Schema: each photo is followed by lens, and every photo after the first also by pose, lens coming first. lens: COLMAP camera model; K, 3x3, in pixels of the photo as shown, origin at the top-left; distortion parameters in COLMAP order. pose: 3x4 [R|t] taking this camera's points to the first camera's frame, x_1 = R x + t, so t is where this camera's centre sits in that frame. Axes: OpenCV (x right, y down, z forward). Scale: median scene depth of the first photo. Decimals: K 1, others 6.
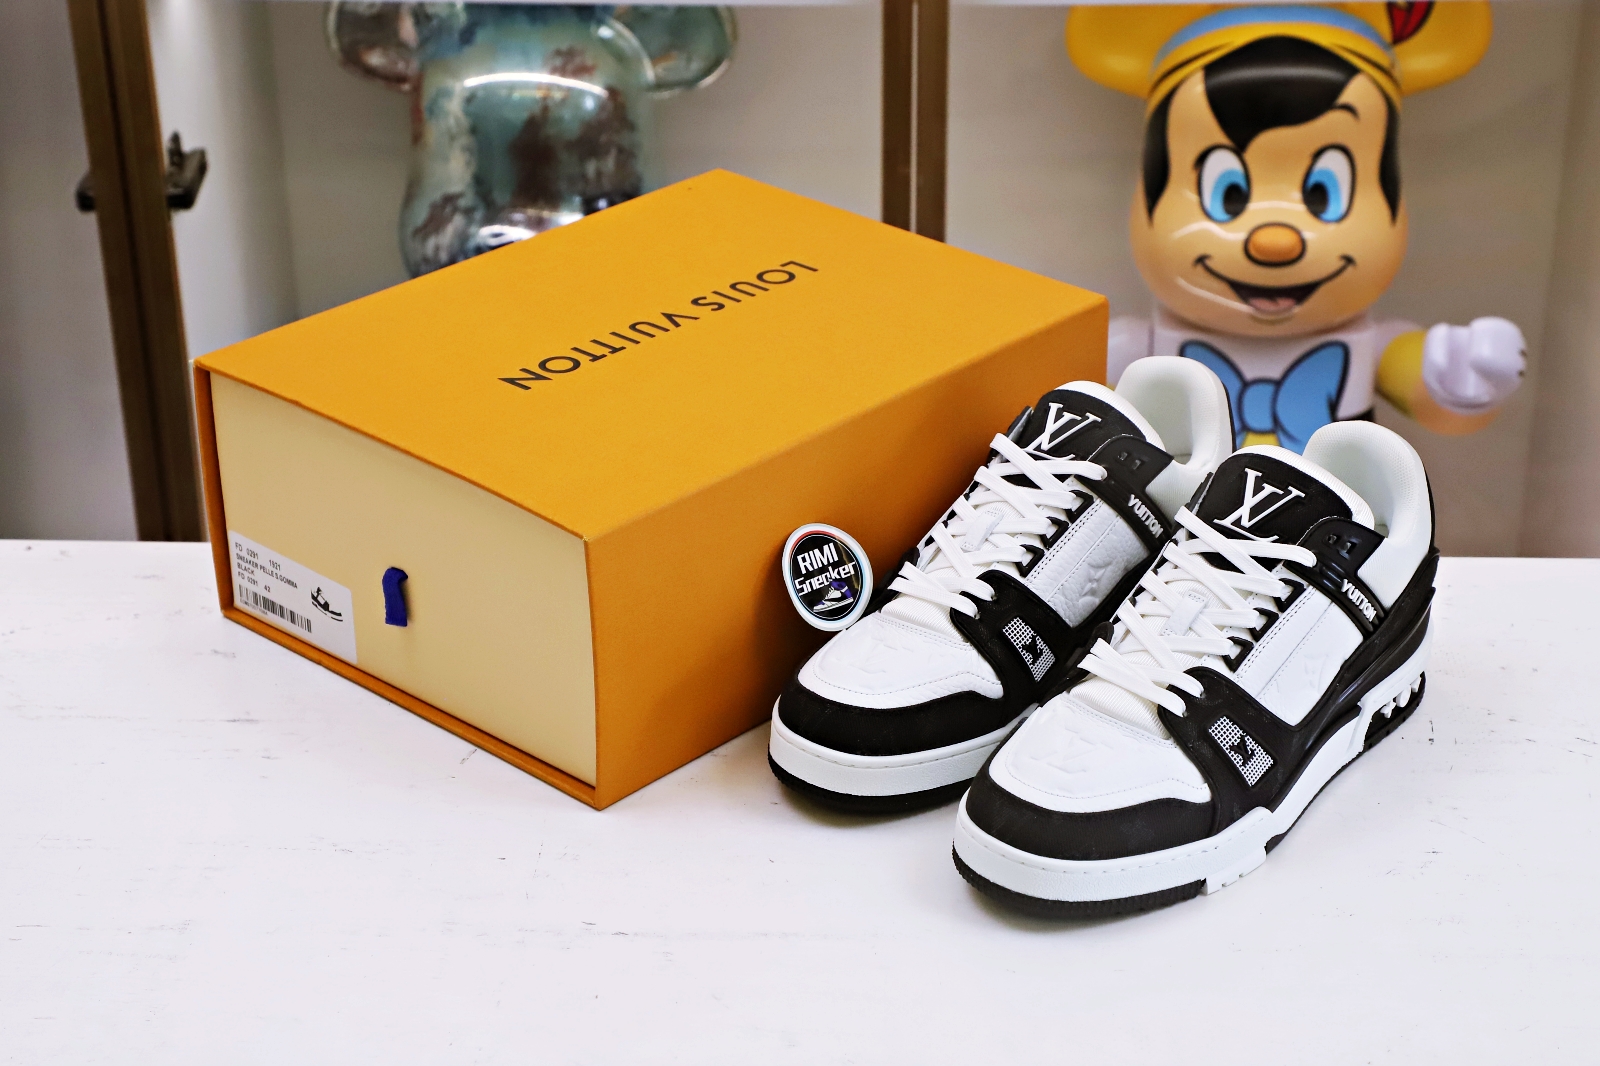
lens RADIAL K [[3511.5, 0, 800.0], [0, 3511.5, 533.0], [0, 0, 1]] dist [0.474312, 0.122966]
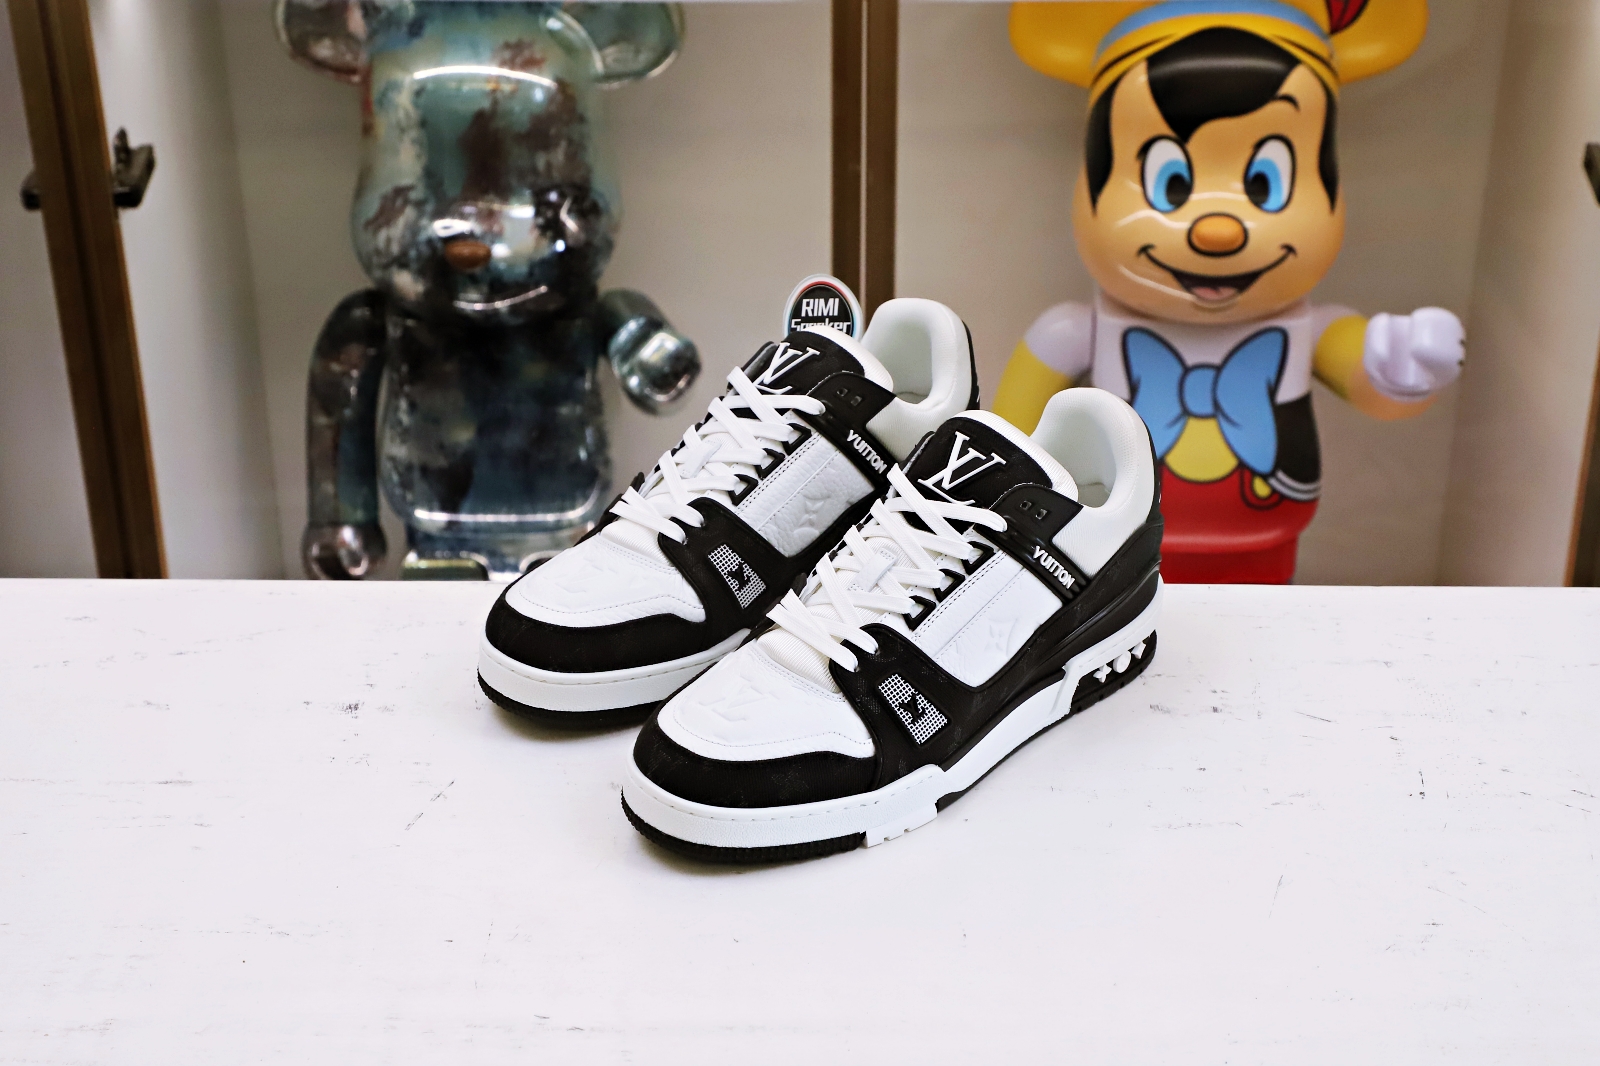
lens RADIAL K [[3121.7, 0, 800.0], [0, 3121.7, 533.0], [0, 0, 1]] dist [0.406094, -0.108487]
pose [[0.999763, -0.007338, 0.020477, -0.004502], [0.006649, 0.999416, 0.033518, -0.026780], [-0.020711, -0.033374, 0.999228, 0.098881]]
